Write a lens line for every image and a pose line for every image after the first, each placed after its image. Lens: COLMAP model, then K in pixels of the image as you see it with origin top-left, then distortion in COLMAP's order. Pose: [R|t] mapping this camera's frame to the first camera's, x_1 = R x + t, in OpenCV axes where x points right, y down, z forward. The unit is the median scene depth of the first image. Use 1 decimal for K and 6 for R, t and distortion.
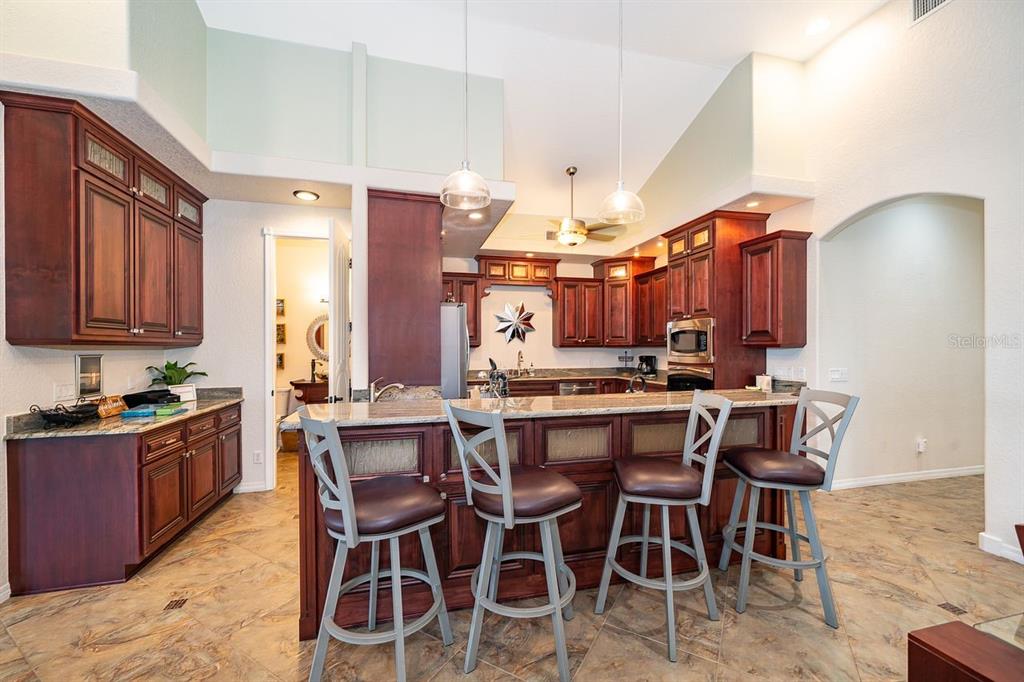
lens RADIAL K [[413.0, 0, 514.9], [0, 413.0, 349.5], [0, 0, 1]] dist [-0.004238, 0.000739]
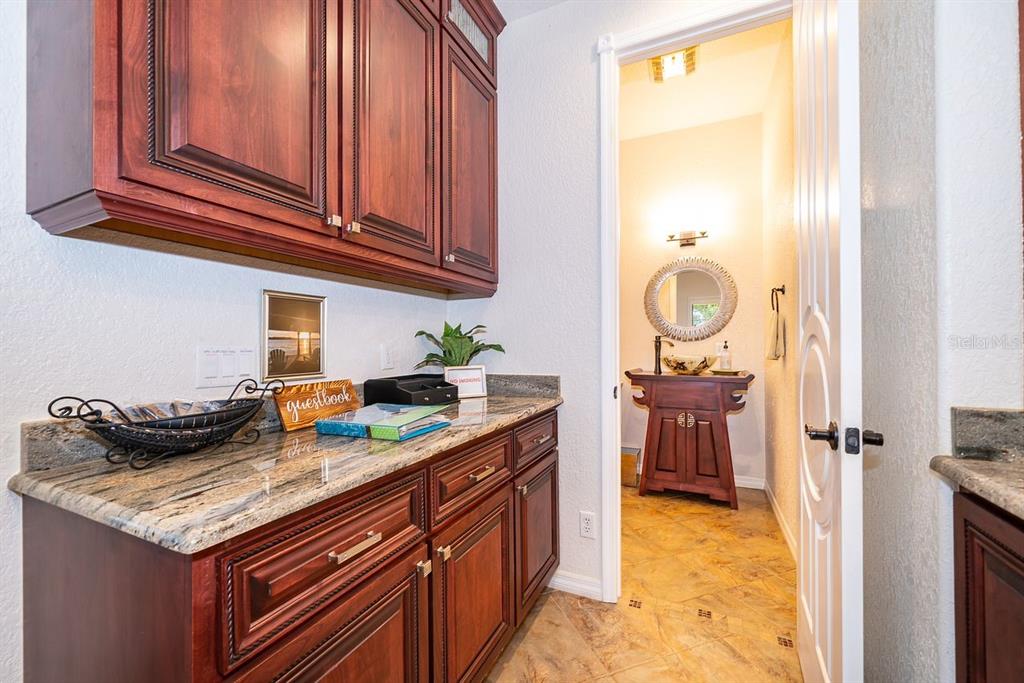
lens RADIAL K [[413.0, 0, 505.9], [0, 413.0, 342.0], [0, 0, 1]] dist [-0.004238, 0.000739]
pose [[0.763883, -0.005658, -0.645330, -0.376653], [0.000214, 0.999964, -0.008514, 0.052616], [0.645355, 0.006366, 0.763857, 0.559375]]
